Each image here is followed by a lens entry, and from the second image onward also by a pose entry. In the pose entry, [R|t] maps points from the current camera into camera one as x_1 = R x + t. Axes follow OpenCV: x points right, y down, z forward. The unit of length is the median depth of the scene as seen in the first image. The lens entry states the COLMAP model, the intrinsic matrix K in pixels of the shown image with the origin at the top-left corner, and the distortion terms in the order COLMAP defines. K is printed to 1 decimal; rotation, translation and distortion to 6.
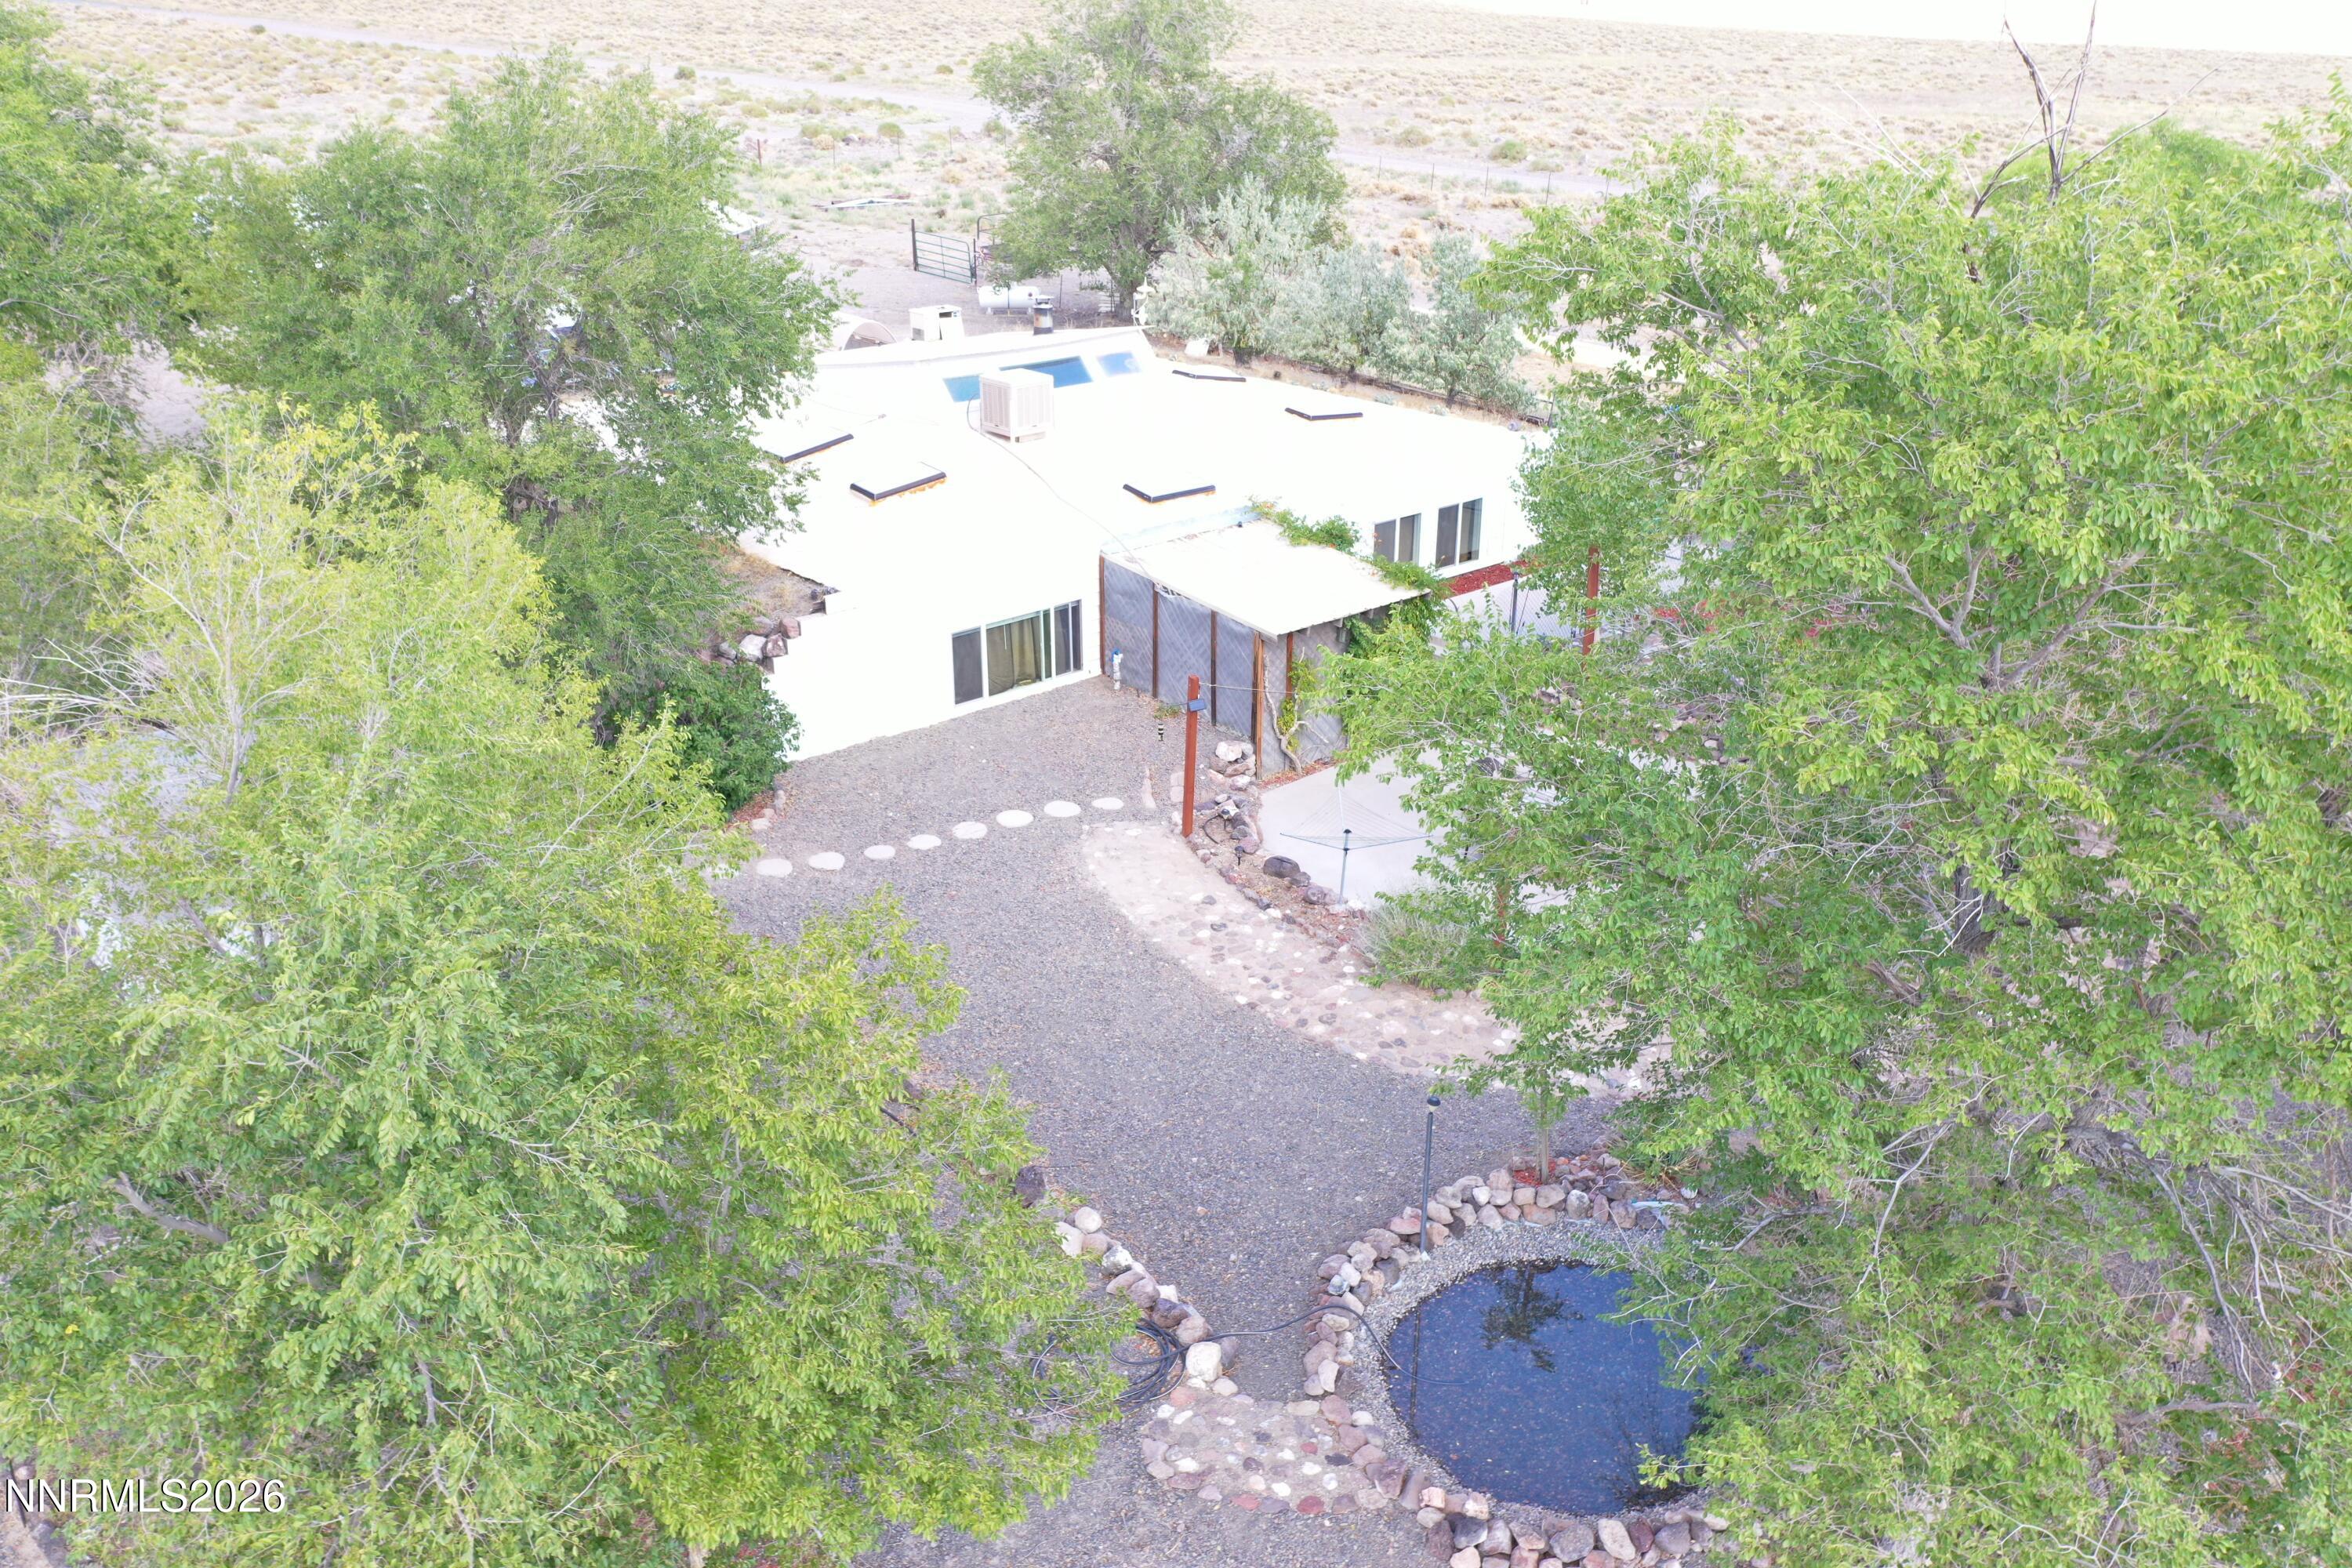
lens RADIAL K [[1869.4, 0, 1176.0], [0, 1869.4, 784.0], [0, 0, 1]] dist [-0.000800, 0.000234]
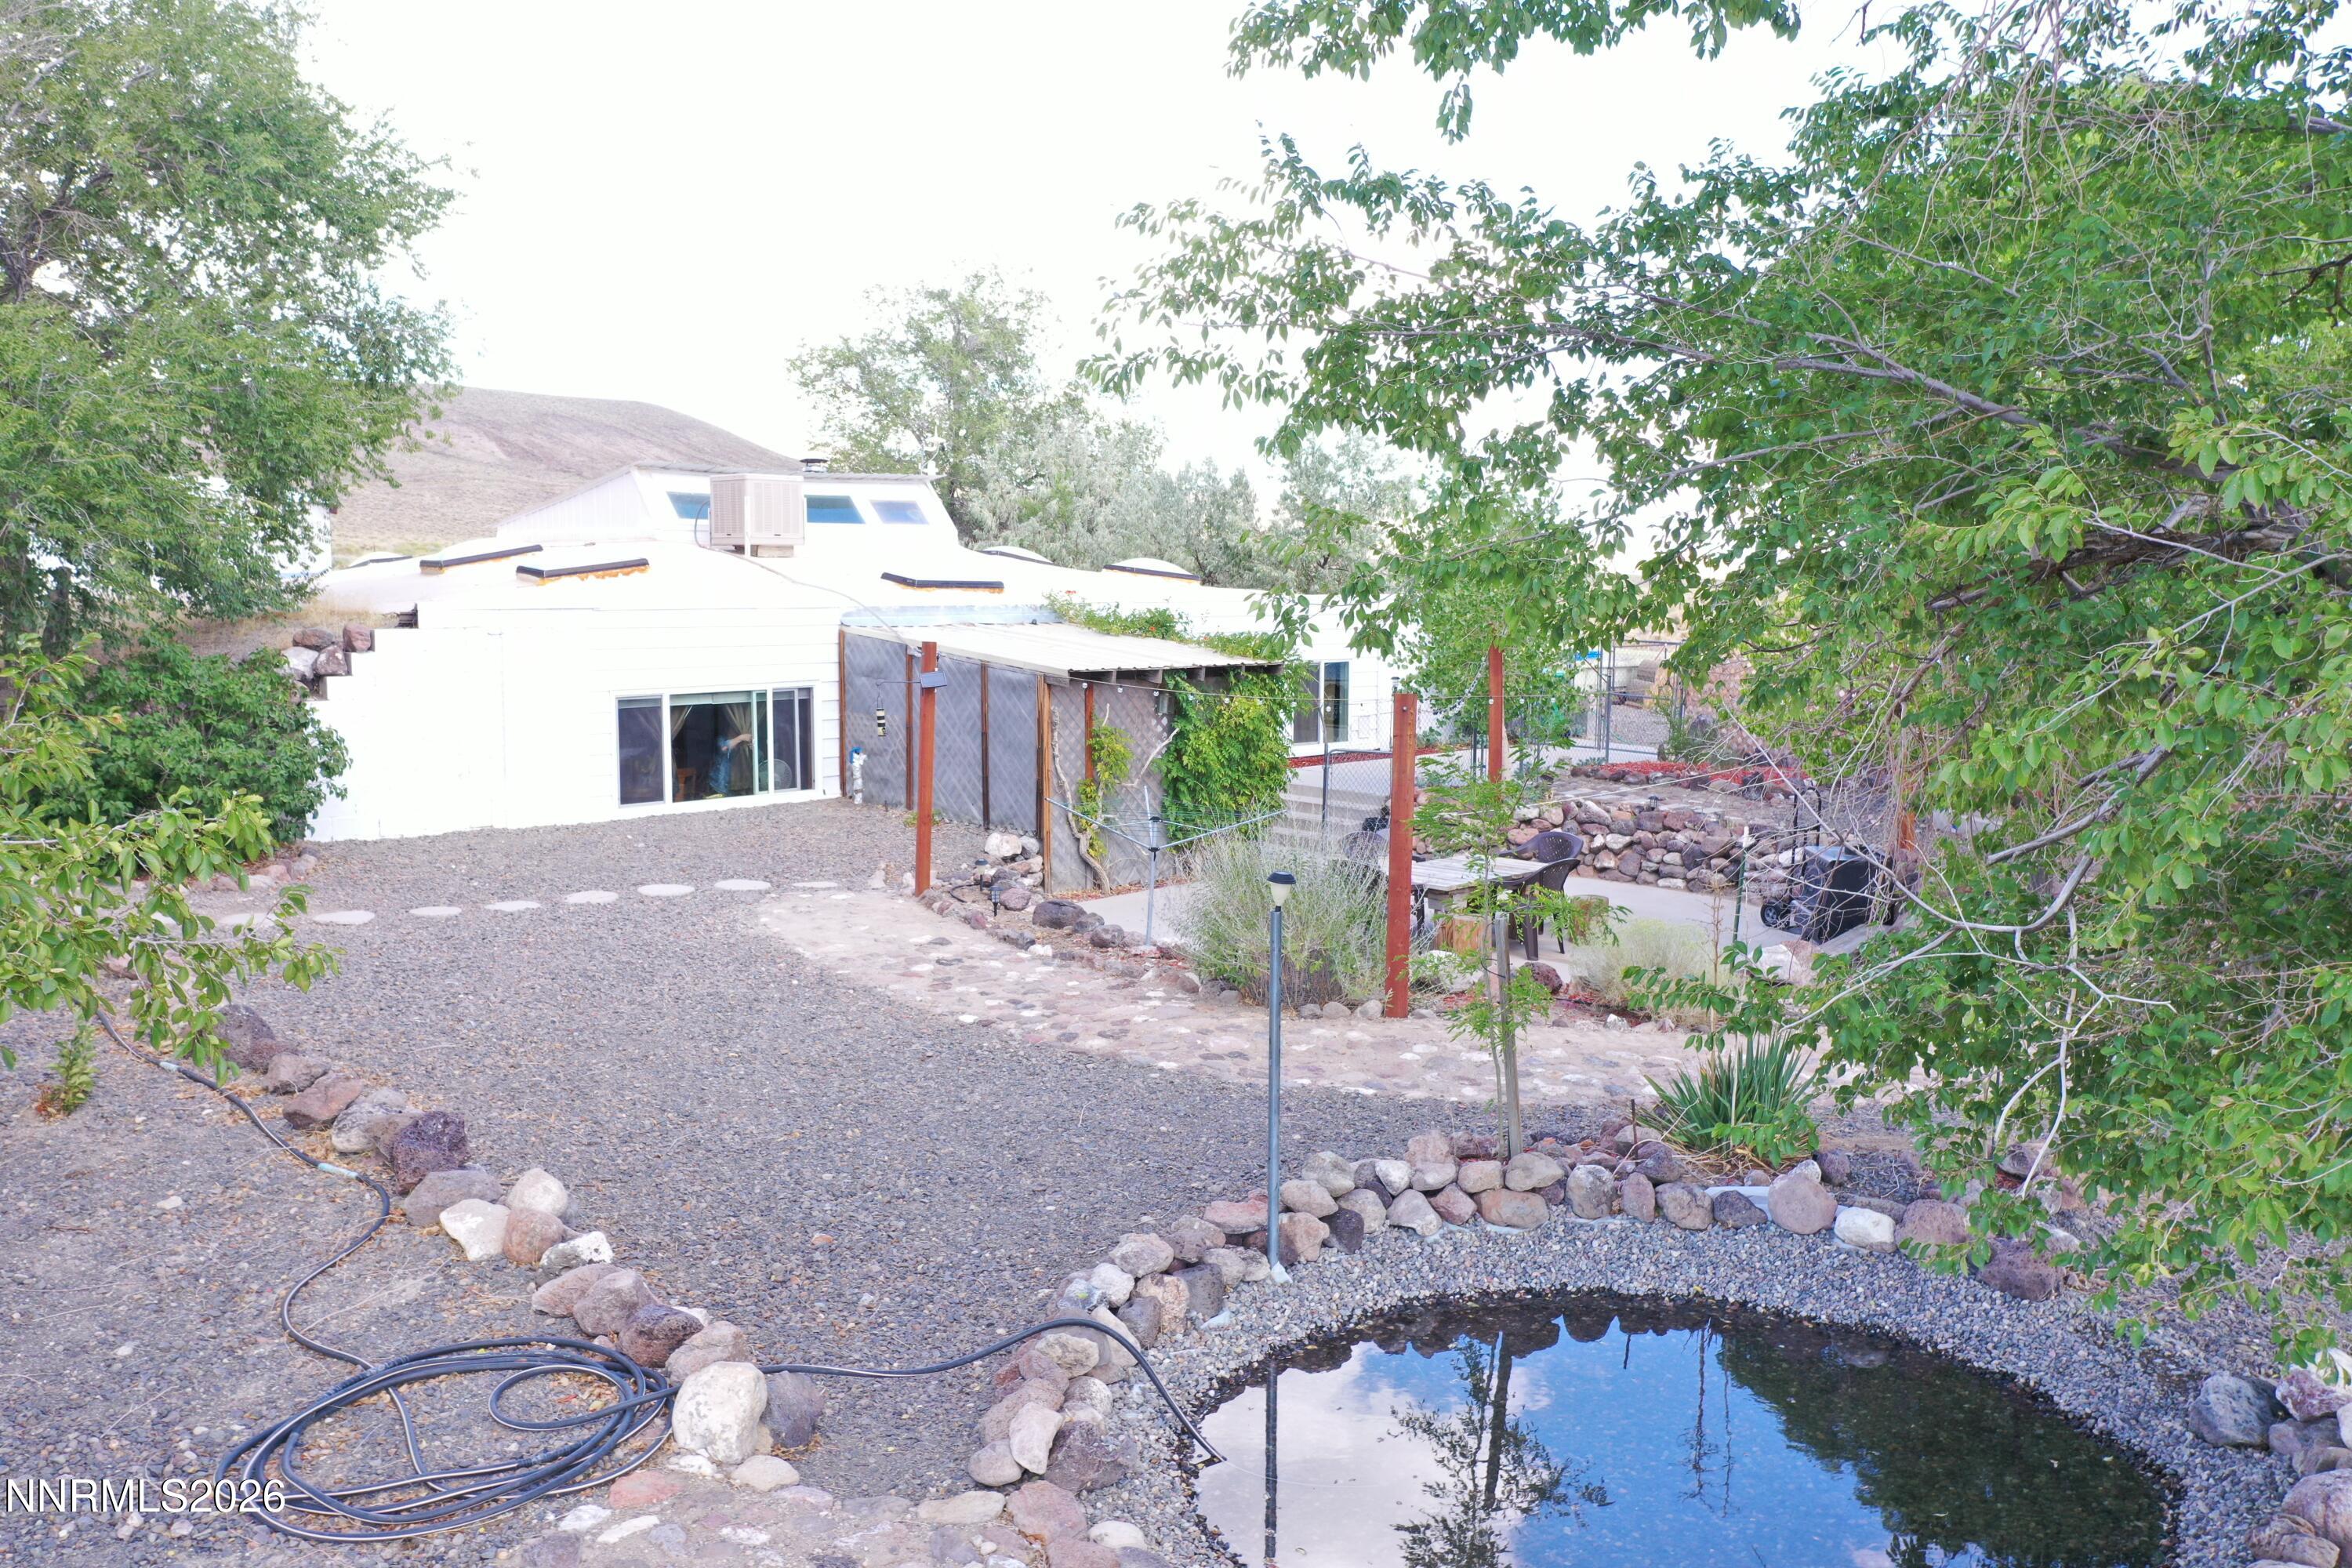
lens RADIAL K [[1869.4, 0, 1176.0], [0, 1869.4, 784.0], [0, 0, 1]] dist [-0.000800, 0.000234]
pose [[0.997833, -0.001537, 0.065774, 0.046646], [0.020406, 0.957654, -0.287197, 0.162496], [-0.062547, 0.287917, 0.955611, 0.316950]]
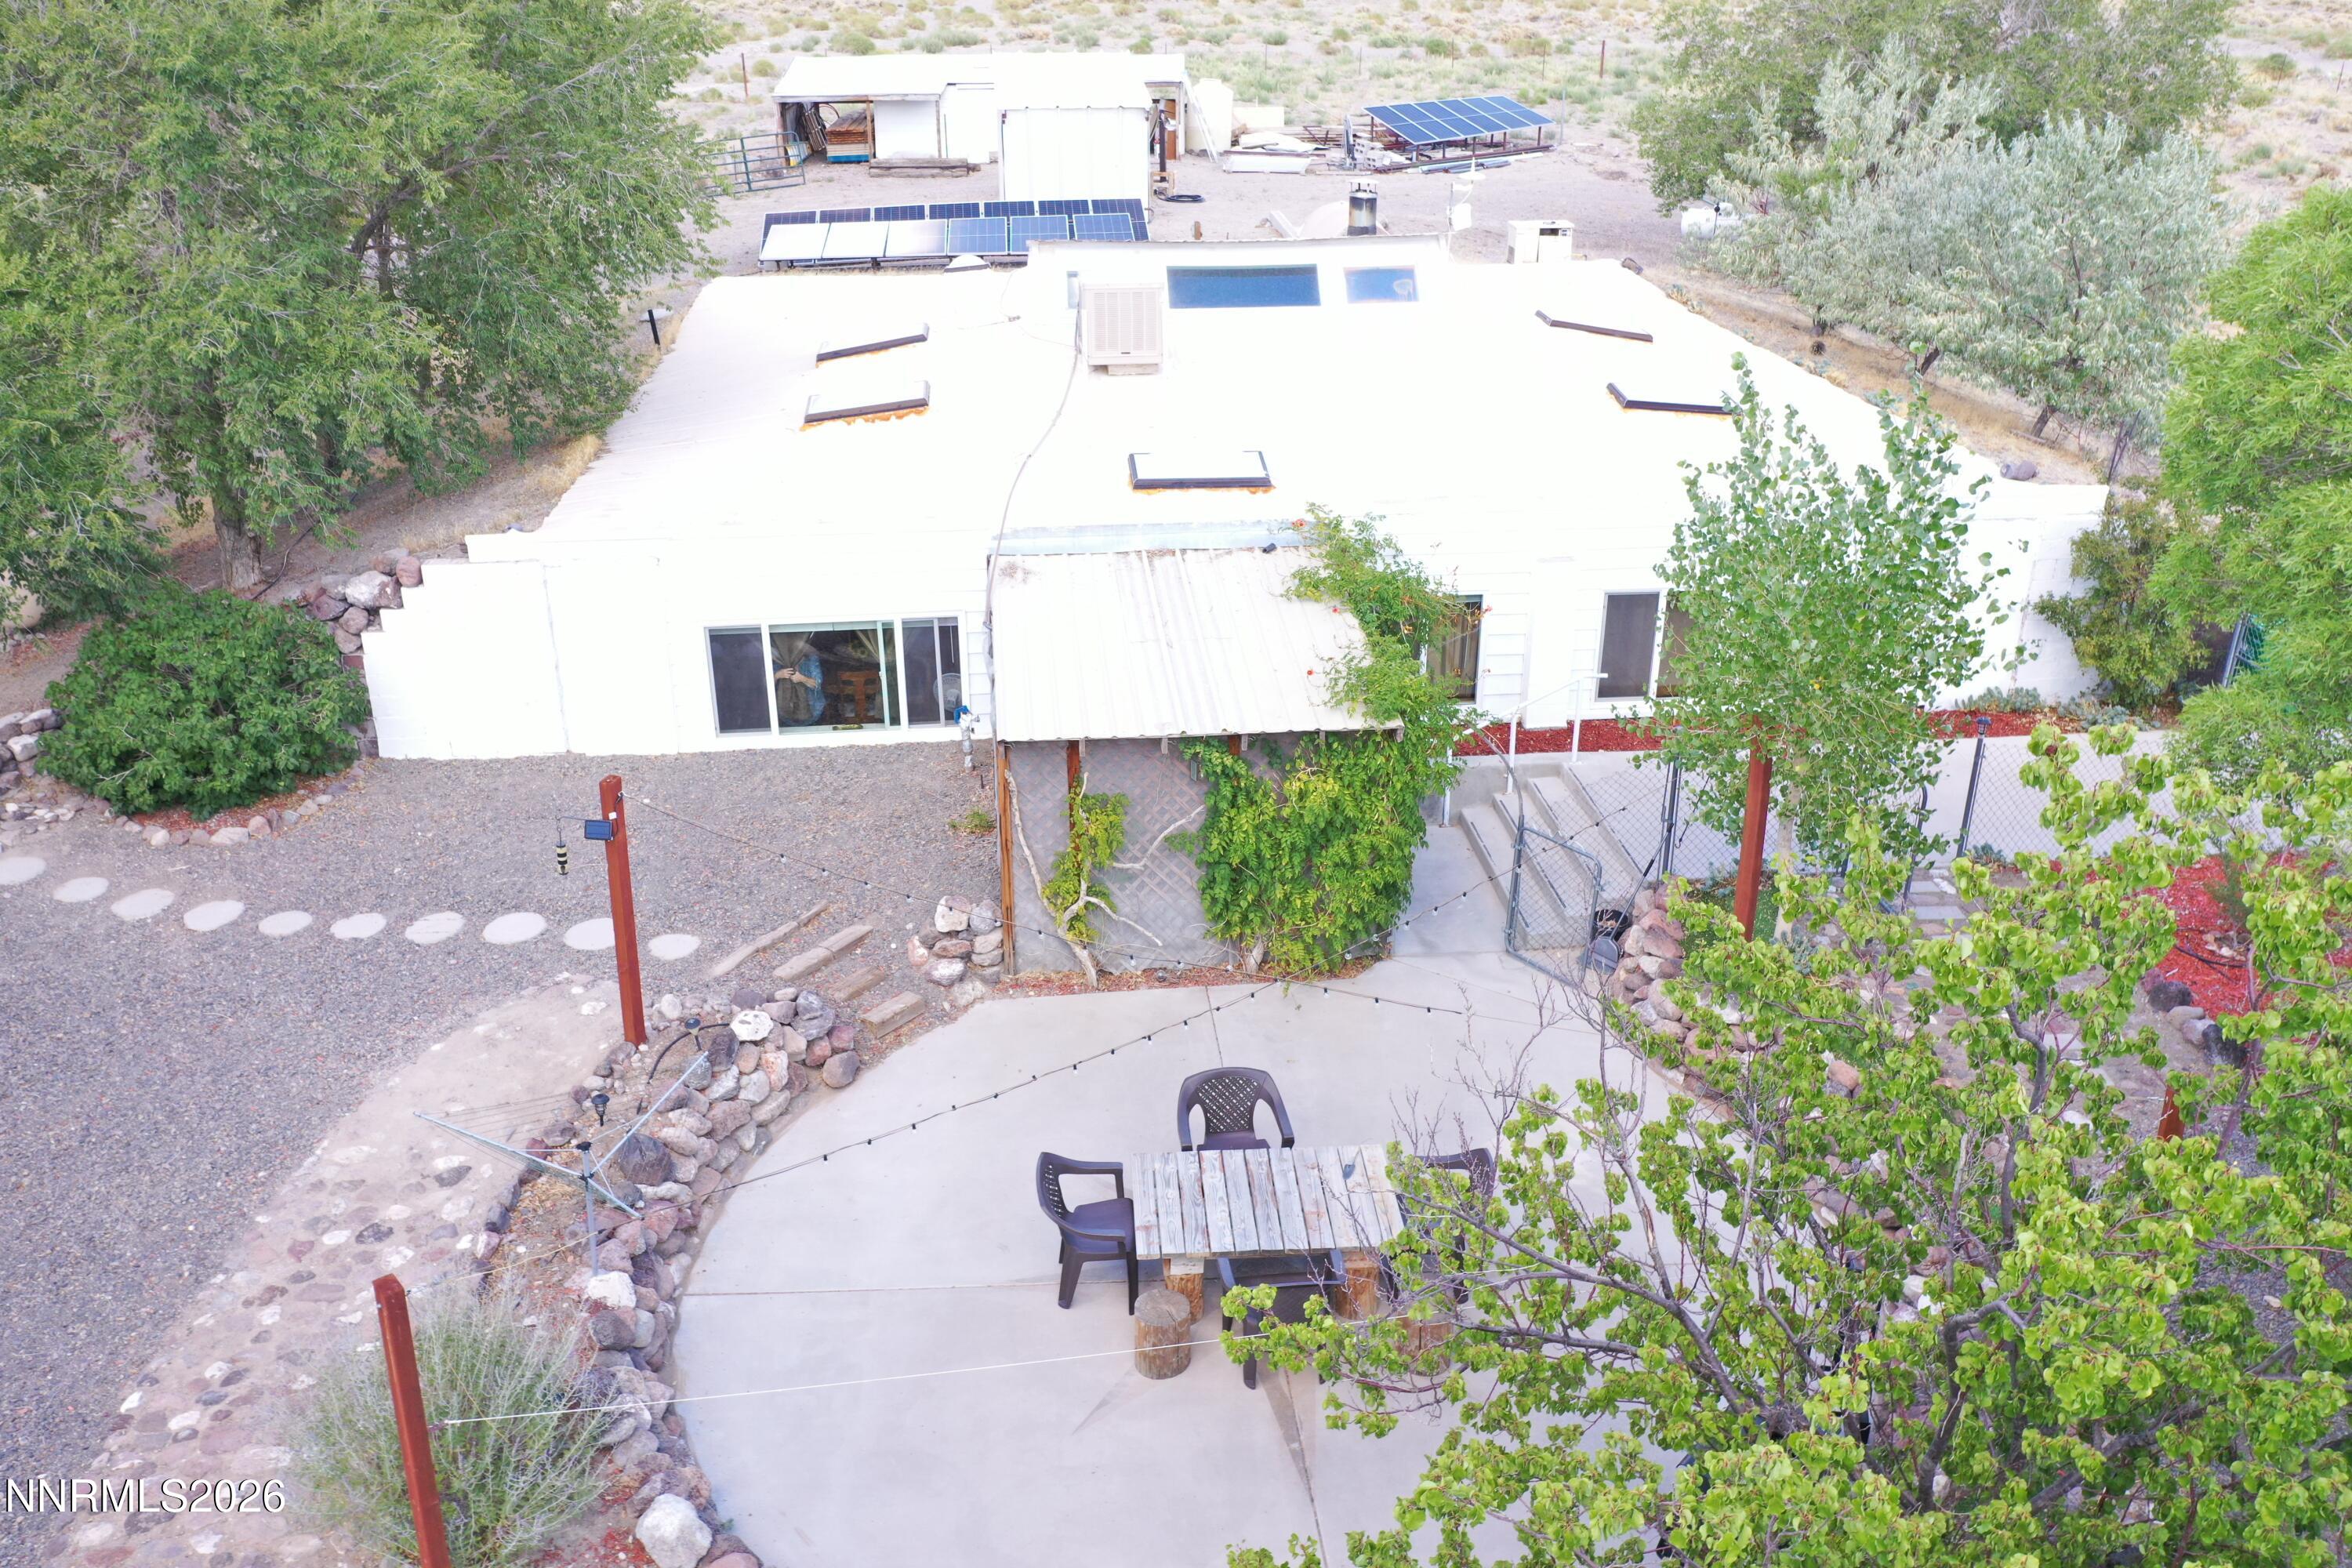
lens RADIAL K [[1869.4, 0, 1176.0], [0, 1869.4, 784.0], [0, 0, 1]] dist [-0.000800, 0.000234]
pose [[0.813877, 0.238780, -0.529706, 0.386112], [-0.225869, 0.969973, 0.090201, -0.125726], [0.535339, 0.046231, 0.843371, 0.537190]]
